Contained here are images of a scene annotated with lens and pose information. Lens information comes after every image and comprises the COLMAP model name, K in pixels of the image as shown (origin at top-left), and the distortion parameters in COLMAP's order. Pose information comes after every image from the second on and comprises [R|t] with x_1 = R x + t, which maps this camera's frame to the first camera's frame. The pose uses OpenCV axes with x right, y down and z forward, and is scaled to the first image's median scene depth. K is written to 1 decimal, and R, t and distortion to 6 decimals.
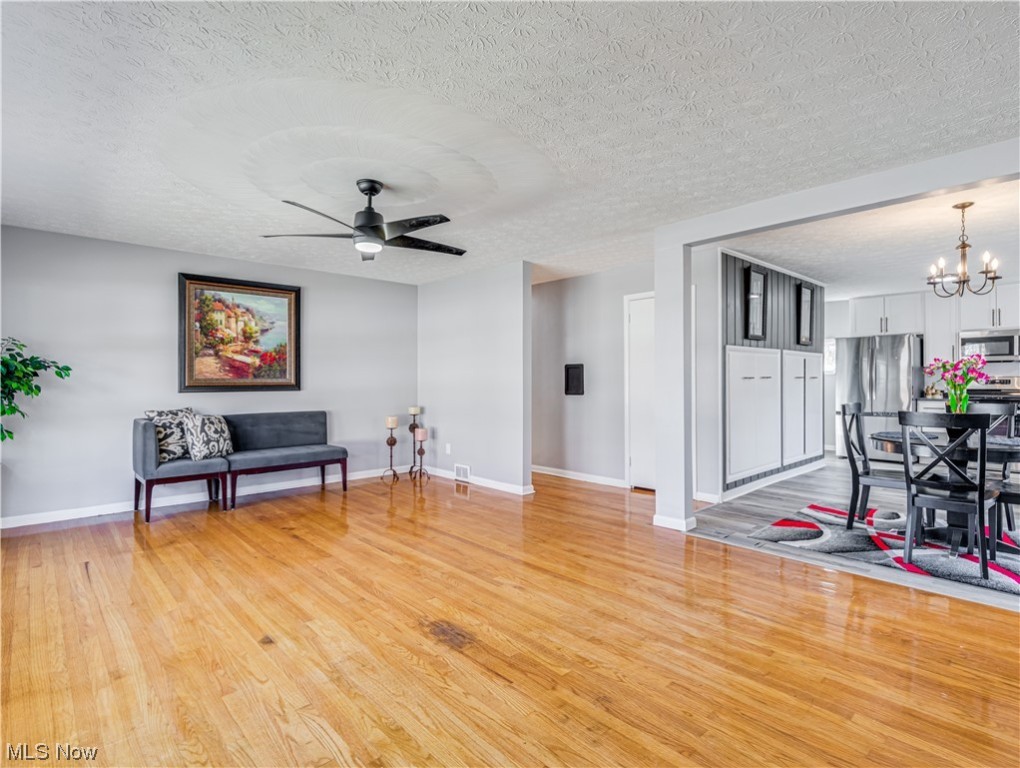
lens RADIAL K [[518.7, 0, 504.7], [0, 518.7, 381.3], [0, 0, 1]] dist [0.002034, -0.000724]
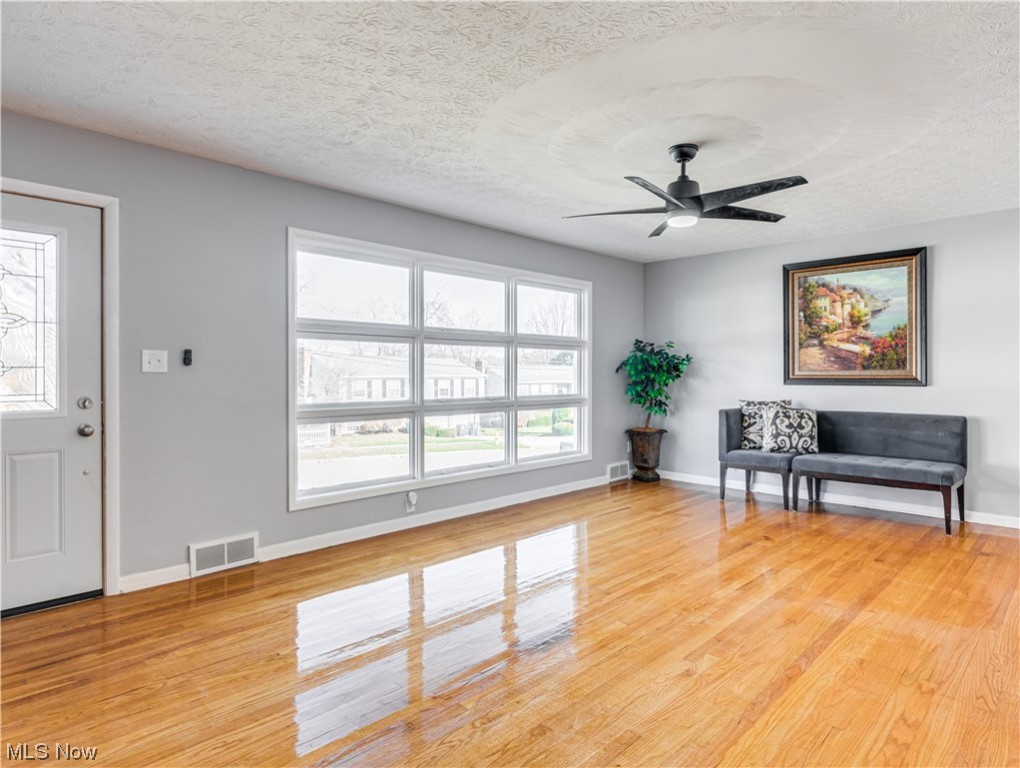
lens RADIAL K [[585.3, 0, 533.4], [0, 585.3, 373.9], [0, 0, 1]] dist [-0.002262, -0.001262]
pose [[0.071404, 0.002490, -0.997444, 0.464214], [-0.002904, 0.999993, 0.002289, -0.000238], [0.997443, 0.002733, 0.071411, 0.437785]]
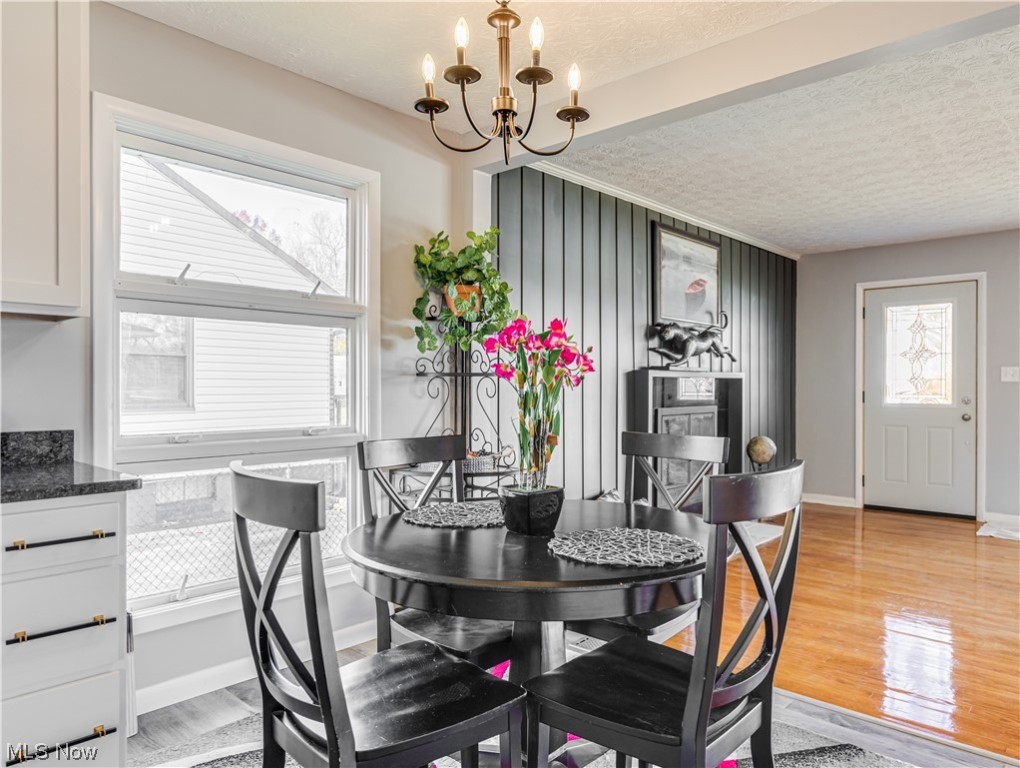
lens RADIAL K [[686.7, 0, 513.7], [0, 686.7, 383.6], [0, 0, 1]] dist [0.001990, 0.000009]
pose [[-0.995049, 0.000801, -0.099381, 0.715648], [0.000396, 0.999992, 0.004096, -0.001696], [0.099384, 0.004036, -0.995041, 1.110314]]
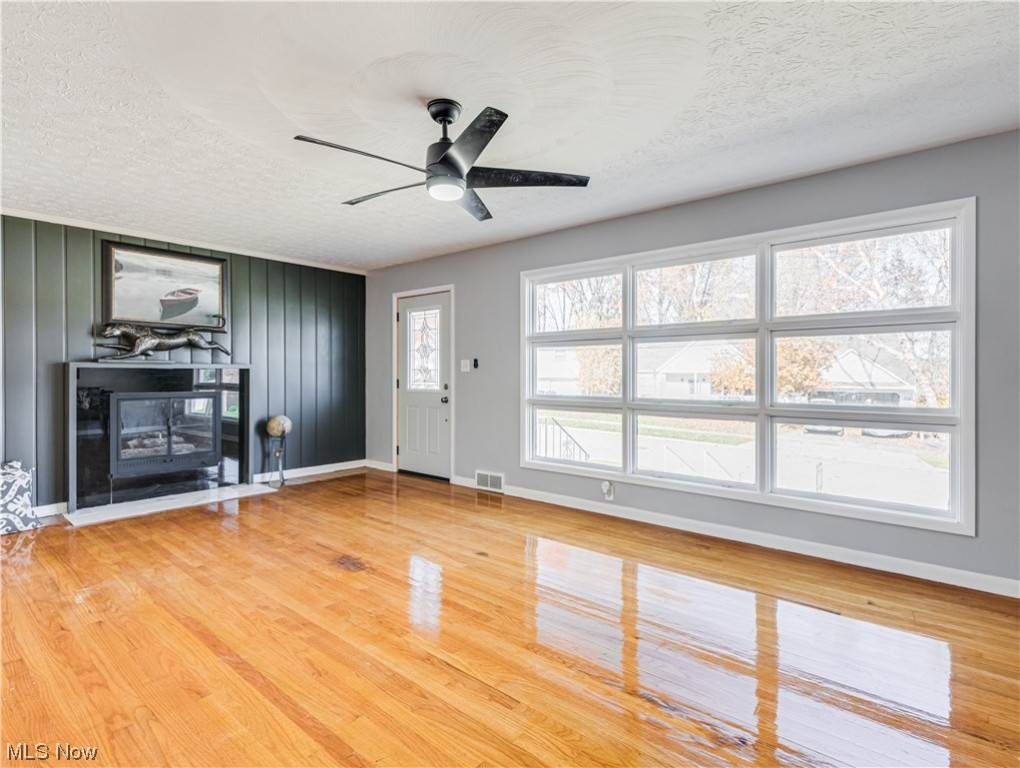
lens RADIAL K [[518.7, 0, 509.8], [0, 518.7, 373.5], [0, 0, 1]] dist [0.002034, -0.000724]
pose [[-0.991663, 0.001848, -0.128844, -0.165226], [0.001384, 0.999992, 0.003690, 0.000469], [0.128849, 0.003481, -0.991658, 1.141020]]
